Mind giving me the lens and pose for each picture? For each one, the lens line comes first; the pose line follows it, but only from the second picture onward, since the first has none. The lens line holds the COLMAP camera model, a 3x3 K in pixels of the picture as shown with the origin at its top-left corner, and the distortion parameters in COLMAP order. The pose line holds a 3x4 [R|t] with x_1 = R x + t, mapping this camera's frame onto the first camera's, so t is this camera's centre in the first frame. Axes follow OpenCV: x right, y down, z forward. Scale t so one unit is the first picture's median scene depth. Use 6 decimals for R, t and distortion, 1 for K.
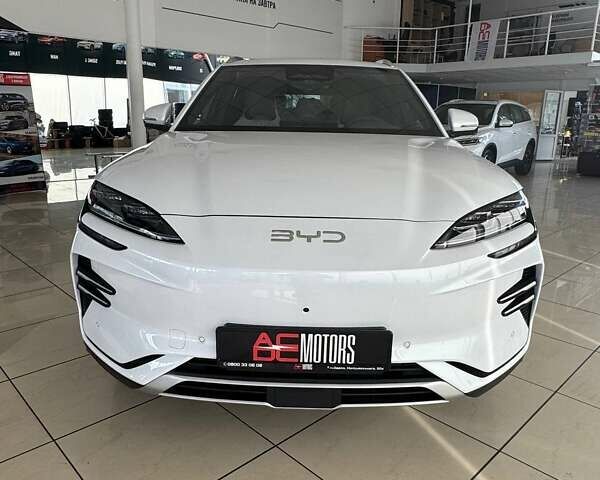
lens RADIAL K [[495.5, 0, 298.9], [0, 495.5, 236.7], [0, 0, 1]] dist [-0.037740, 0.015552]
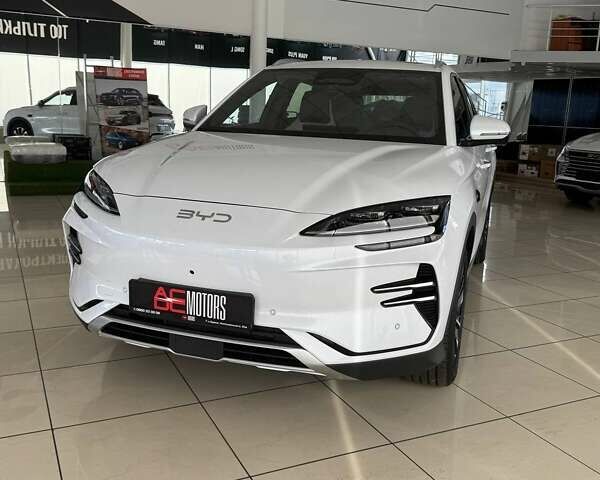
lens RADIAL K [[634.2, 0, 296.5], [0, 634.2, 238.3], [0, 0, 1]] dist [0.038219, 0.000000]
pose [[0.946917, 0.081283, -0.311033, 0.723260], [-0.096417, 0.994775, -0.033570, 0.084478], [0.306680, 0.061777, 0.949806, -0.446157]]
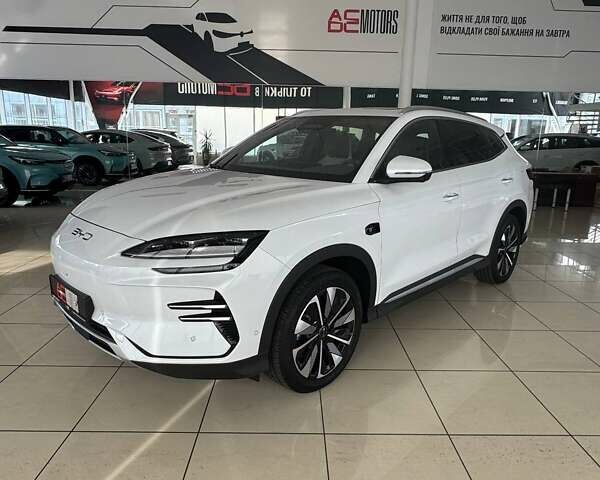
lens RADIAL K [[452.3, 0, 304.3], [0, 452.3, 243.6], [0, 0, 1]] dist [-0.002416, -0.001146]
pose [[0.727694, 0.156996, -0.667693, 1.563483], [-0.171495, 0.984179, 0.044507, -0.163807], [0.664117, 0.082119, 0.743105, 0.338425]]
